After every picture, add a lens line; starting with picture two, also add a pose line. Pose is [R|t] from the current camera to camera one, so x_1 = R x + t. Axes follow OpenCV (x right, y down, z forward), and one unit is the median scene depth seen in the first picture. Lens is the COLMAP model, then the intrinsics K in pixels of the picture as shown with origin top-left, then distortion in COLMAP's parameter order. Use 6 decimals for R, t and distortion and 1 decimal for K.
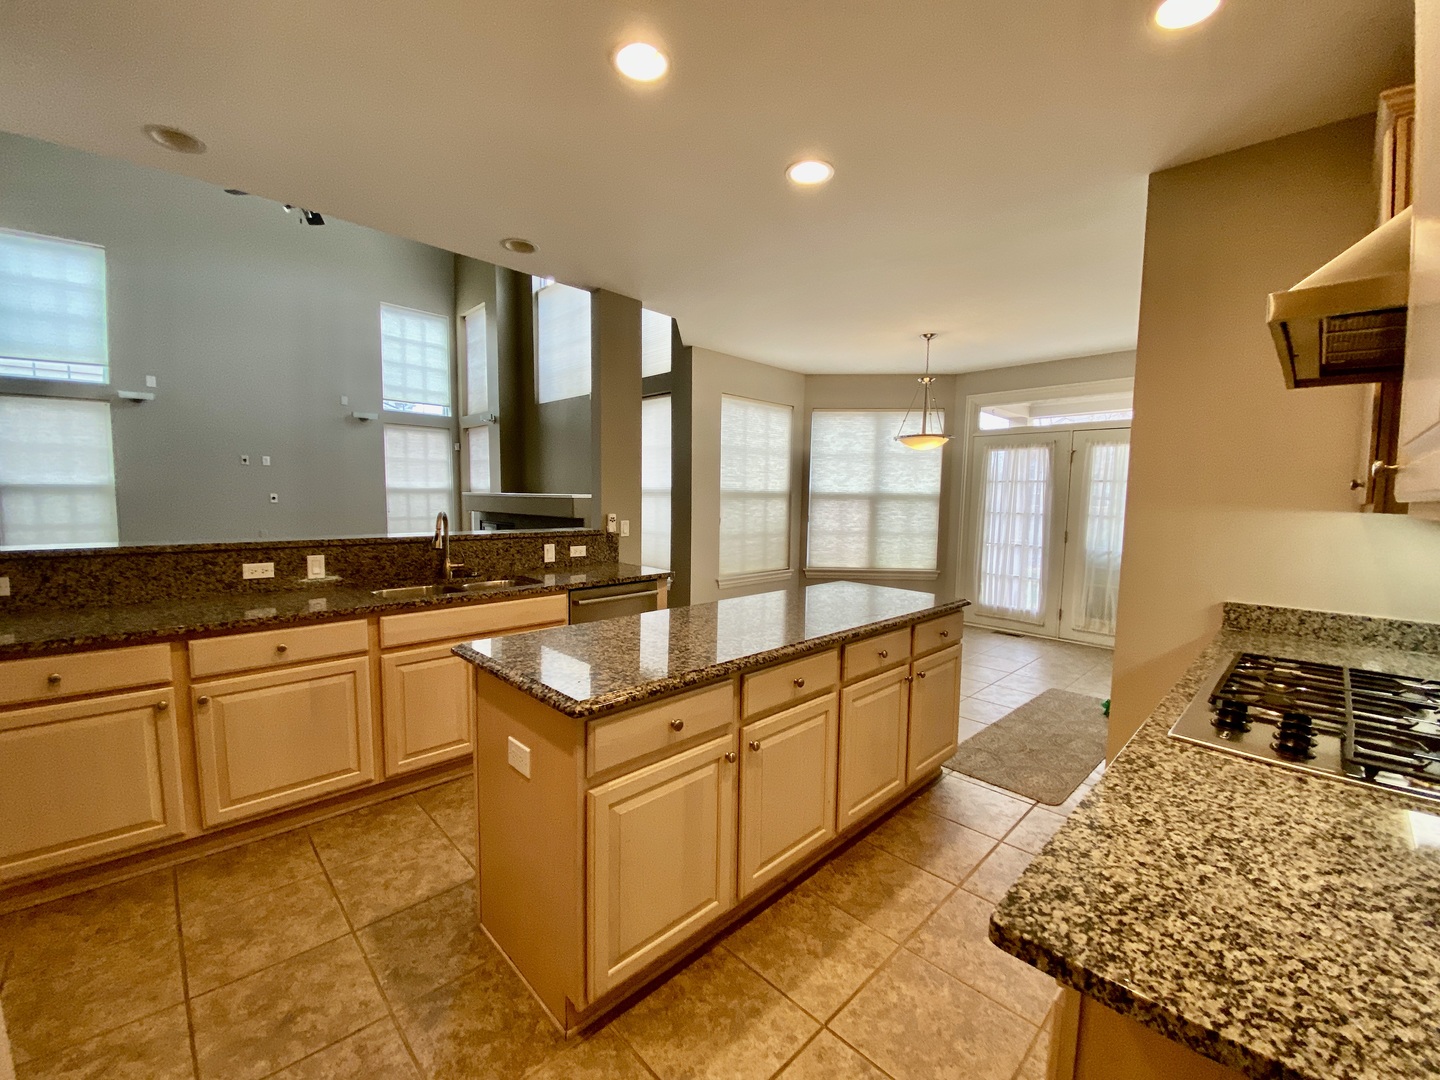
lens RADIAL K [[578.8, 0, 720.0], [0, 578.8, 540.0], [0, 0, 1]] dist [0.077282, -0.000021]
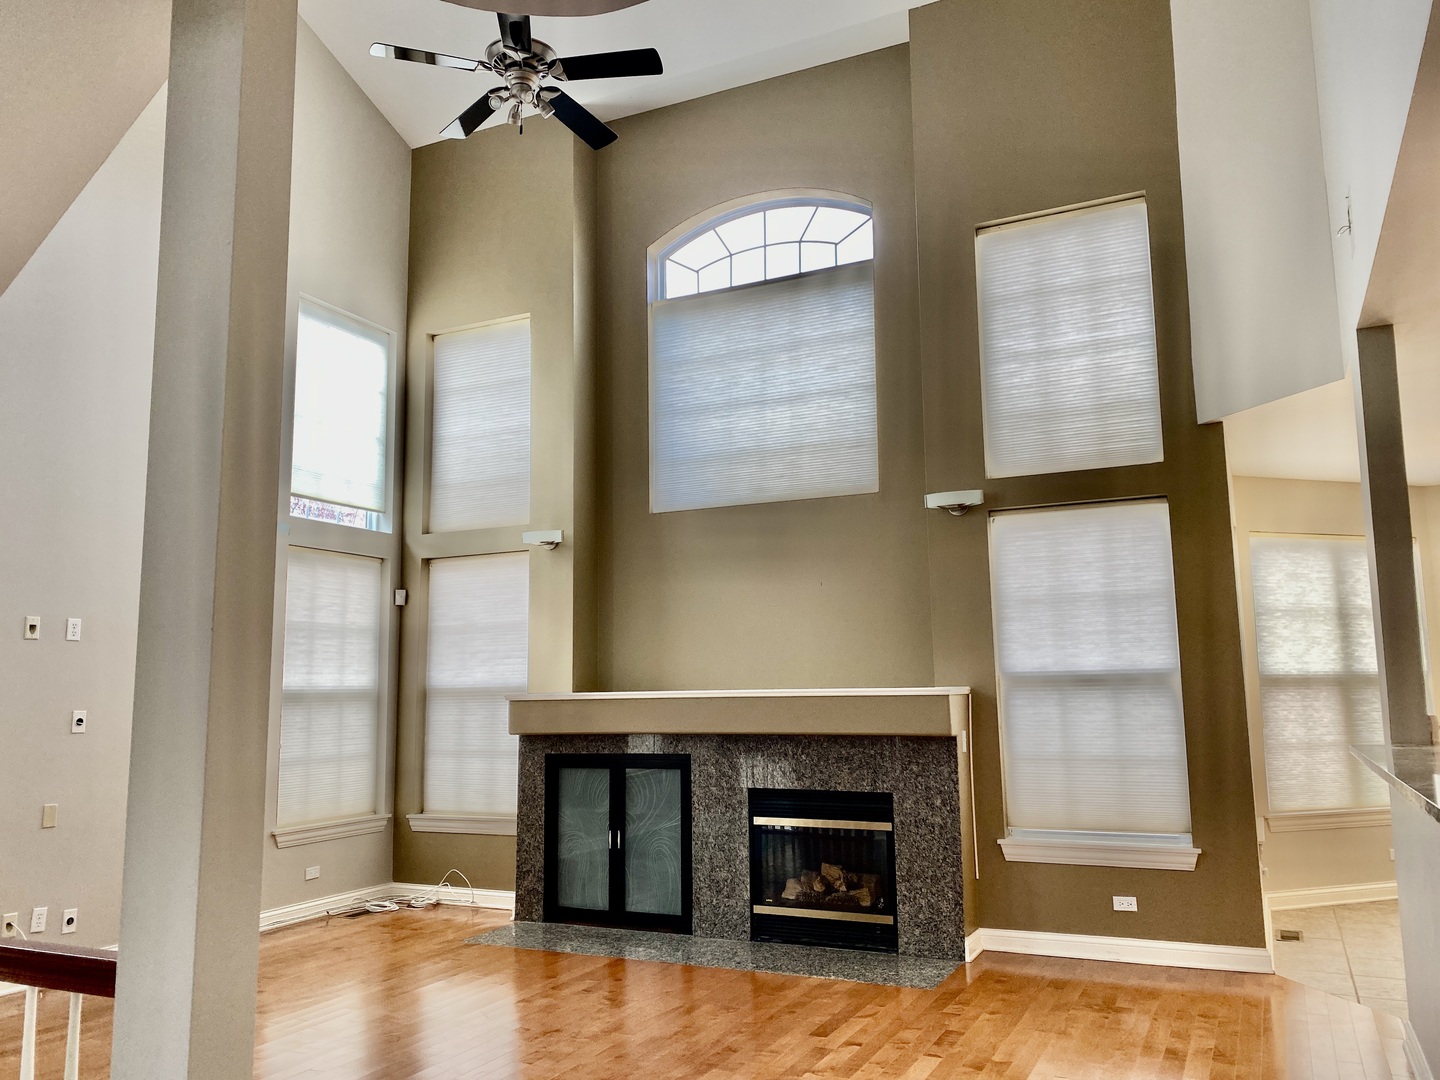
lens RADIAL K [[1113.2, 0, 720.0], [0, 1113.2, 540.0], [0, 0, 1]] dist [0.027199, -0.002653]
pose [[0.938761, 0.021441, 0.343902, -0.722864], [0.052326, 0.977616, -0.203788, -0.015768], [-0.340573, 0.209303, 0.916625, 0.149373]]
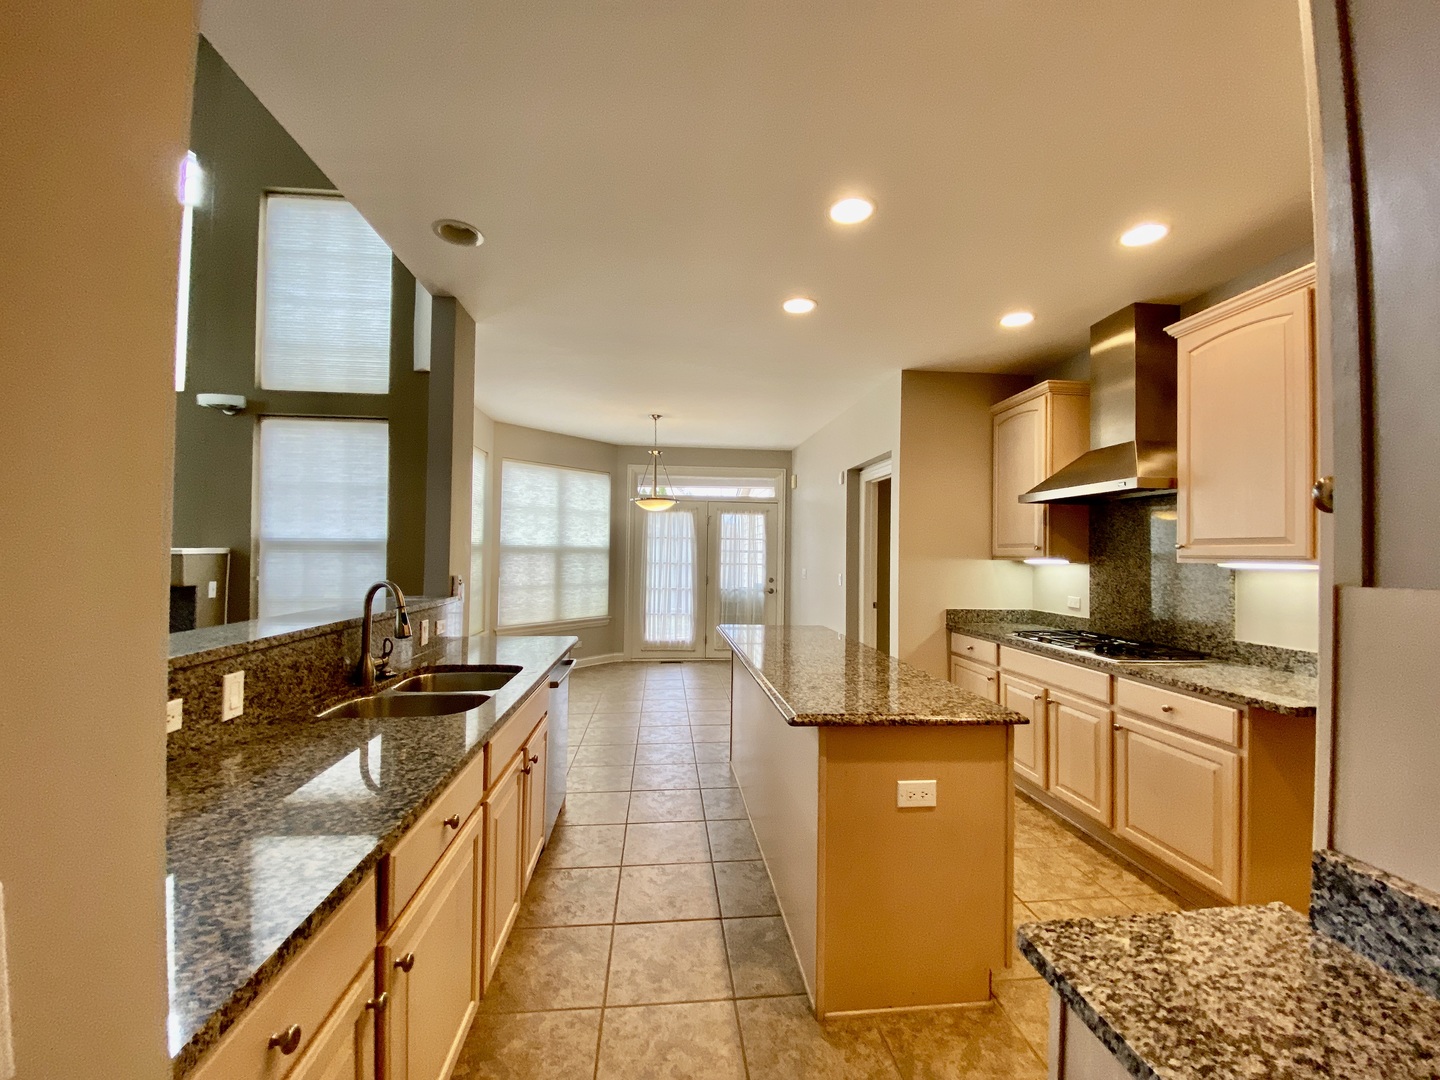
lens RADIAL K [[576.2, 0, 720.0], [0, 576.2, 540.0], [0, 0, 1]] dist [0.001082, 0.000016]
pose [[0.614609, 0.010558, 0.788761, -0.362653], [0.057841, 0.996616, -0.058410, -0.016084], [-0.786709, 0.081522, 0.611918, 0.154035]]
